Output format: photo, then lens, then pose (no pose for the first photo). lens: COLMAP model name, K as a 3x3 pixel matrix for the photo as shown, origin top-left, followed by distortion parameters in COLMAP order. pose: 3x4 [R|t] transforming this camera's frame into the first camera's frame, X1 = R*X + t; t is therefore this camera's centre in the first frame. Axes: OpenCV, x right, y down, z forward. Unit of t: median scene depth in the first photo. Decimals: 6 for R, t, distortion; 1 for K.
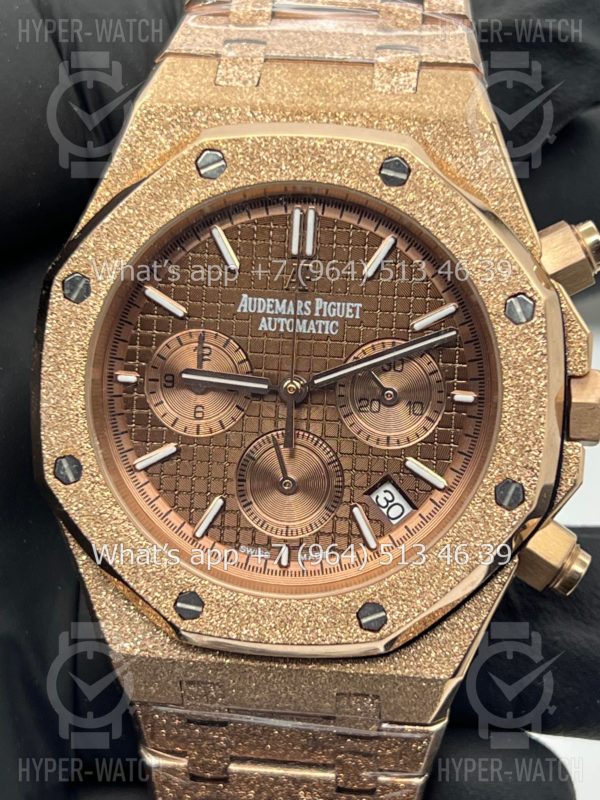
lens RADIAL K [[1916.4, 0, 297.4], [0, 1916.4, 396.1], [0, 0, 1]] dist [0.199501, 0.000000]
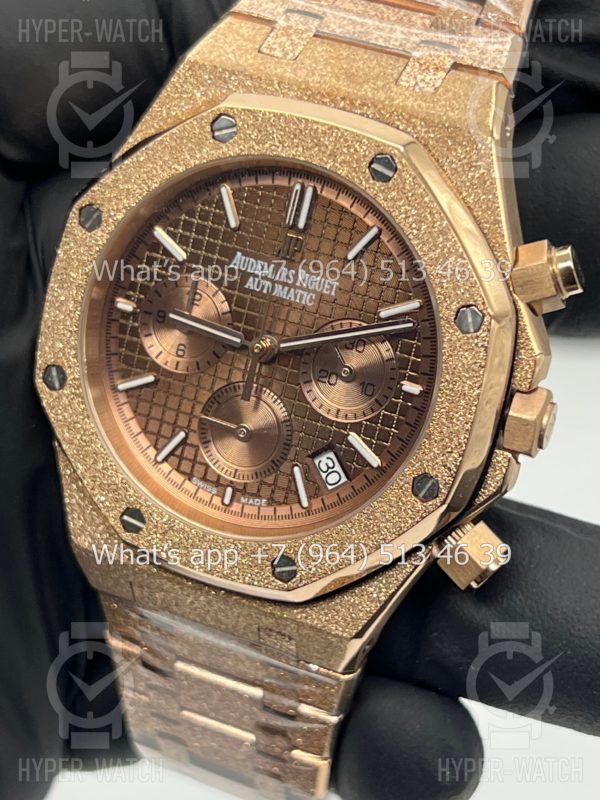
lens RADIAL K [[1916.4, 0, 295.5], [0, 1916.4, 419.5], [0, 0, 1]] dist [0.199501, 0.000000]
pose [[0.953718, 0.212228, -0.213029, 0.253841], [-0.190413, 0.974537, 0.118408, -0.095710], [0.232734, -0.072364, 0.969845, -0.047874]]
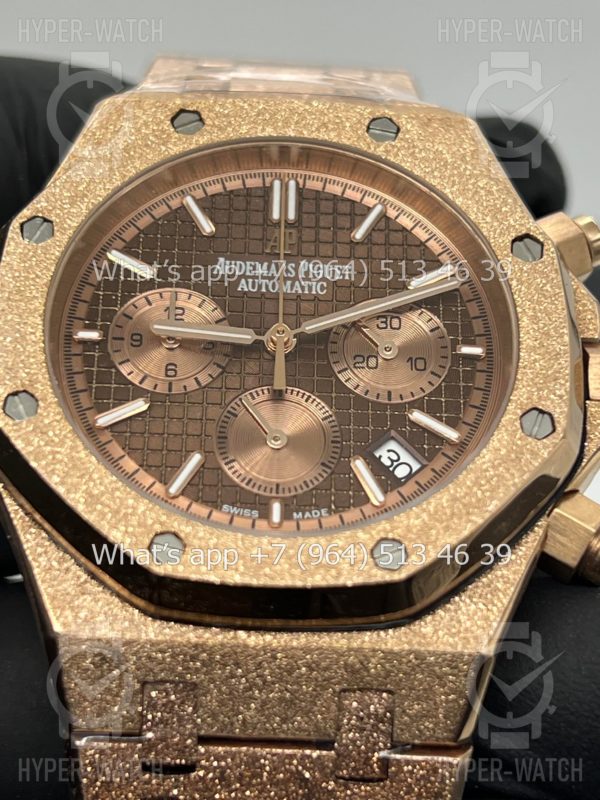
lens RADIAL K [[1916.4, 0, 298.8], [0, 1916.4, 398.7], [0, 0, 1]] dist [0.199501, 0.000000]
pose [[0.988816, 0.036946, 0.144494, -0.120177], [0.042508, 0.858832, -0.510490, 0.469578], [-0.142956, 0.510923, 0.847656, 0.262355]]
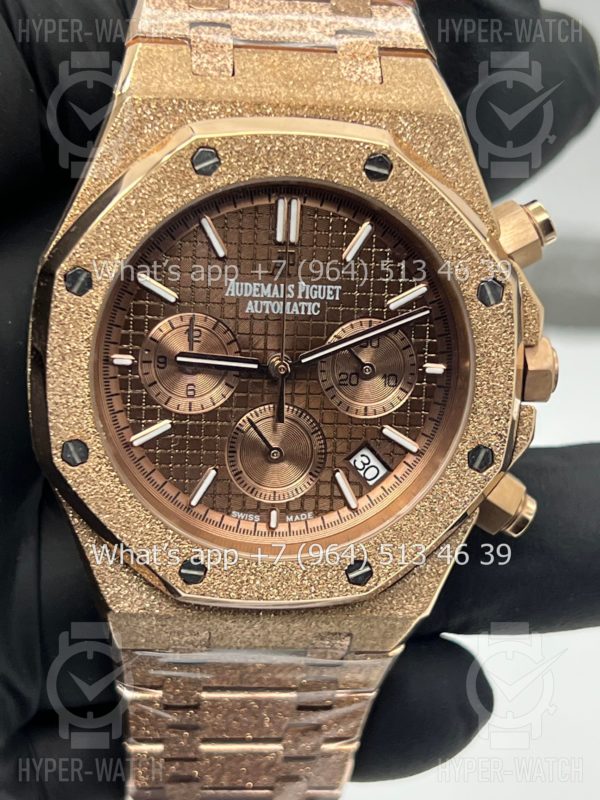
lens RADIAL K [[1916.4, 0, 300.2], [0, 1916.4, 406.7], [0, 0, 1]] dist [0.199501, 0.000000]
pose [[0.974611, -0.046028, 0.219122, -0.227776], [0.012352, 0.988205, 0.152639, -0.145718], [-0.223563, -0.146057, 0.963684, -0.043408]]
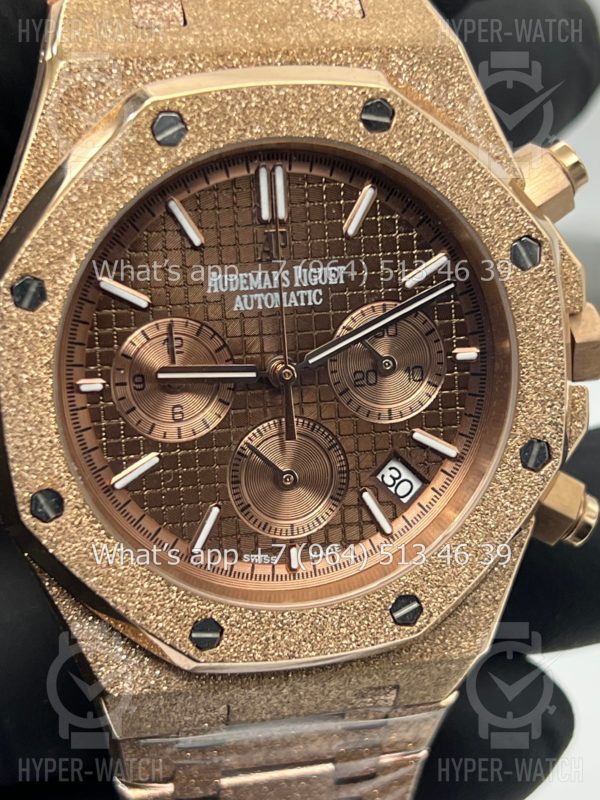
lens RADIAL K [[1916.4, 0, 296.0], [0, 1916.4, 403.5], [0, 0, 1]] dist [0.199501, 0.000000]
pose [[0.946066, -0.151969, 0.286120, -0.250691], [0.117678, 0.984031, 0.133548, -0.106577], [-0.301846, -0.092675, 0.948841, 0.159383]]
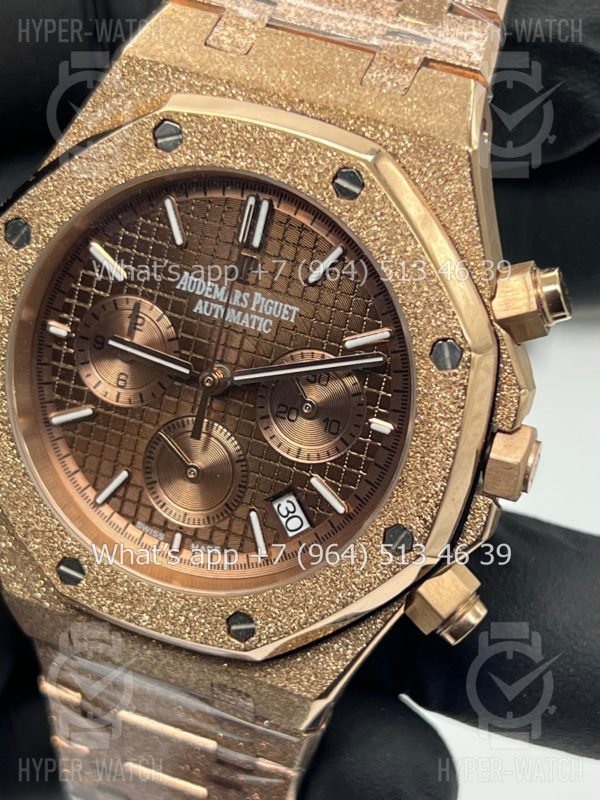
lens RADIAL K [[1916.4, 0, 302.8], [0, 1916.4, 402.7], [0, 0, 1]] dist [0.199501, 0.000000]
pose [[0.963345, 0.213108, -0.162944, 0.200591], [-0.186533, 0.968655, 0.164054, -0.159251], [0.192798, -0.127646, 0.972901, 0.065026]]
